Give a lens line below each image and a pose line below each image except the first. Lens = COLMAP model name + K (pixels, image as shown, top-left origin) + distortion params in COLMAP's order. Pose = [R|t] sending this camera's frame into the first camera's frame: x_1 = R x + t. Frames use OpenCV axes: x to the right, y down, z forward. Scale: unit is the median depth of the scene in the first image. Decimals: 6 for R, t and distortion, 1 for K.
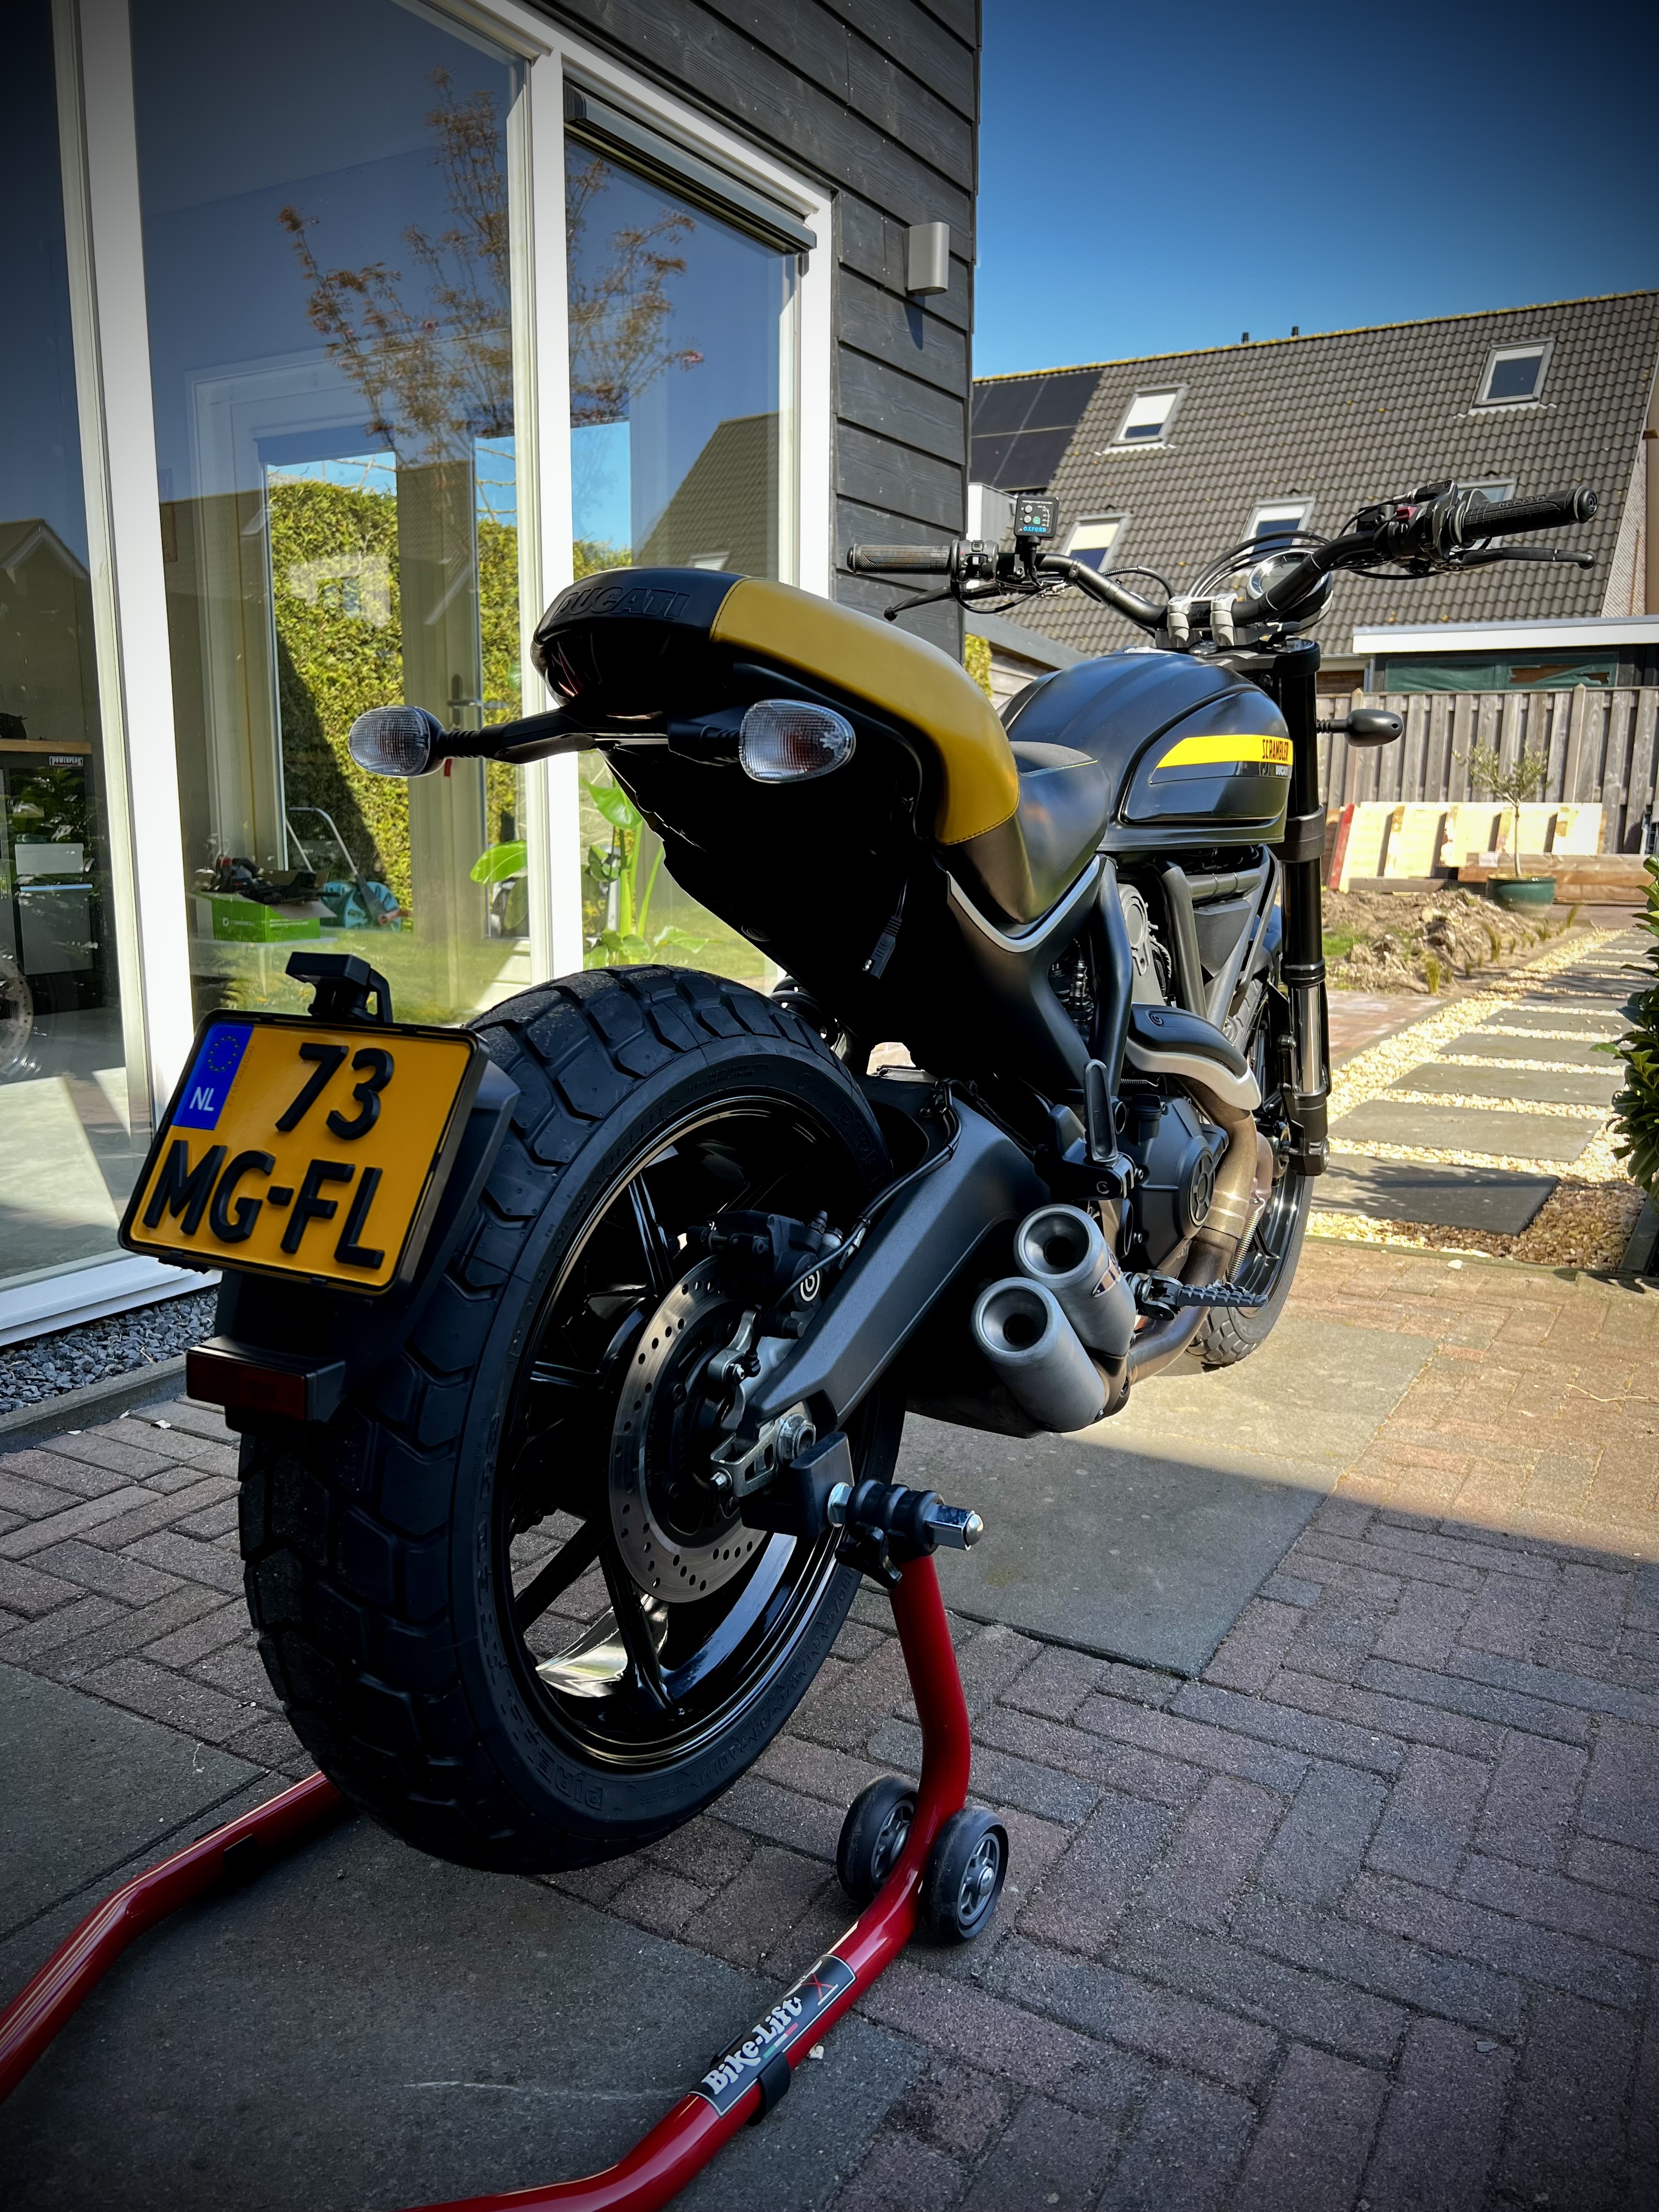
lens RADIAL K [[1668.1, 0, 834.1], [0, 1668.1, 1108.5], [0, 0, 1]] dist [0.006415, -0.035517]
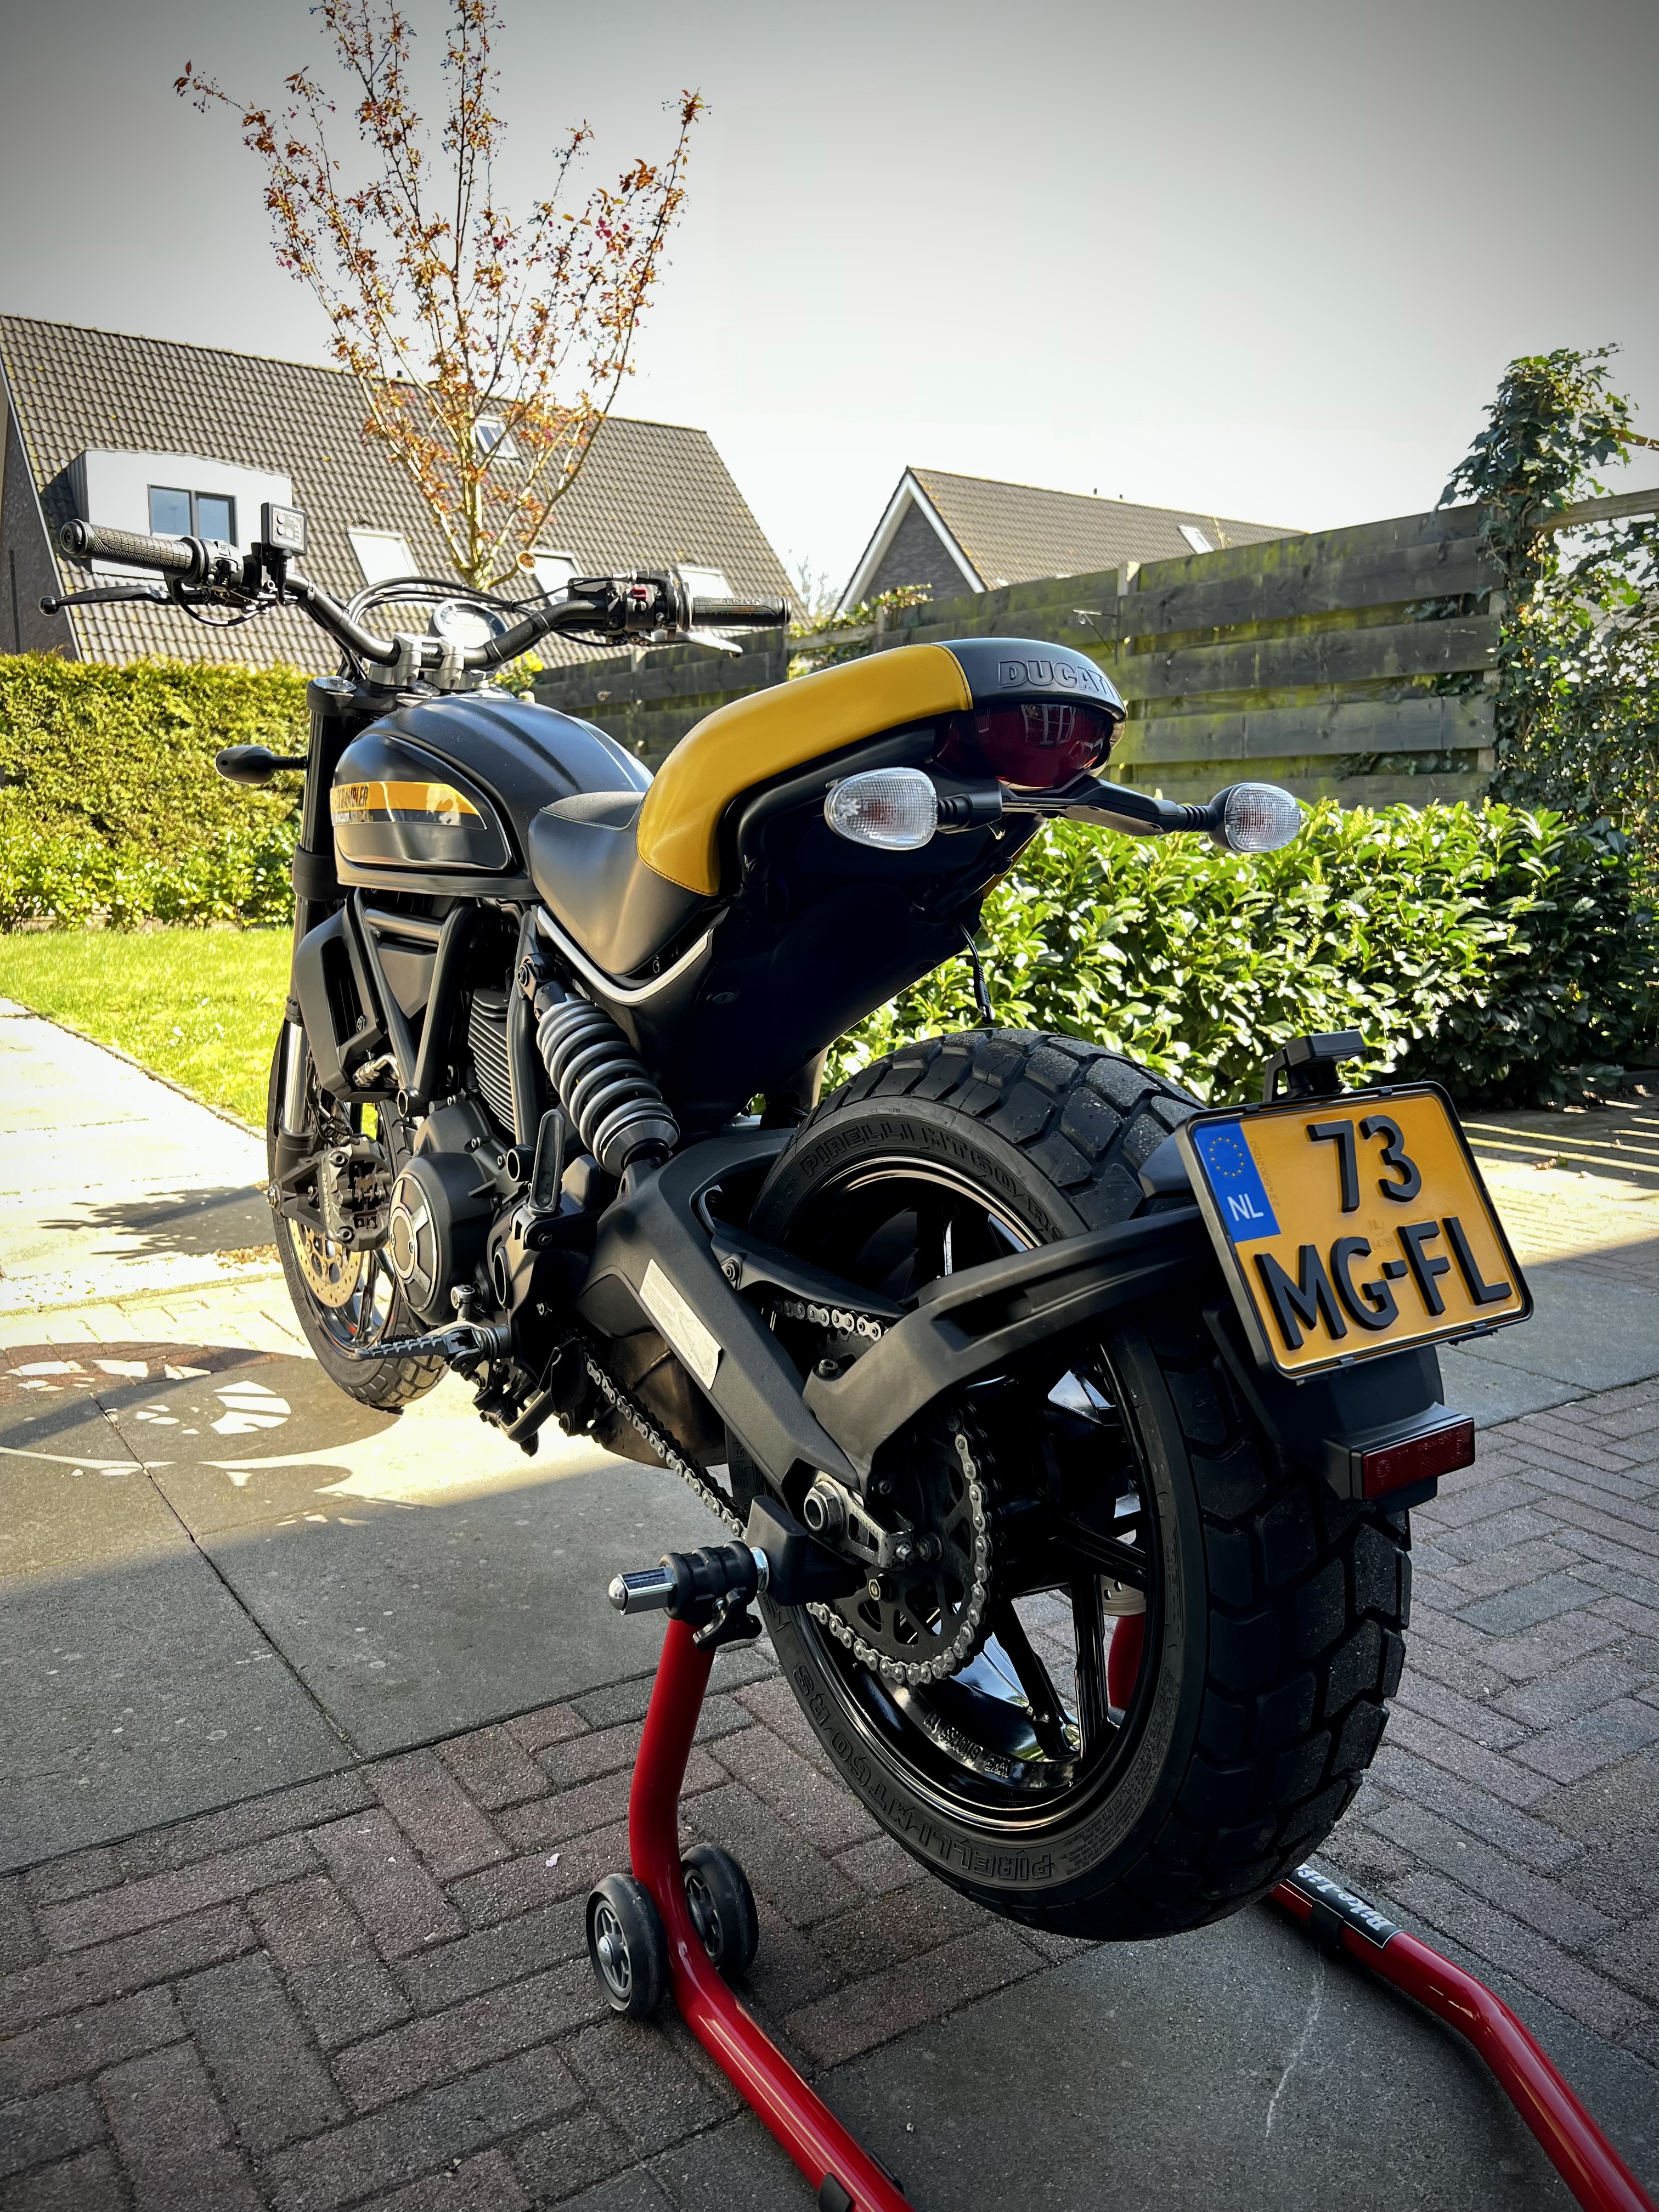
lens RADIAL K [[1668.1, 0, 834.5], [0, 1668.1, 1106.6], [0, 0, 1]] dist [0.006415, -0.035517]
pose [[0.420931, -0.144288, 0.895543, -1.367719], [0.147451, 0.985021, 0.089398, -0.187740], [-0.895028, 0.094419, 0.435902, 0.835988]]
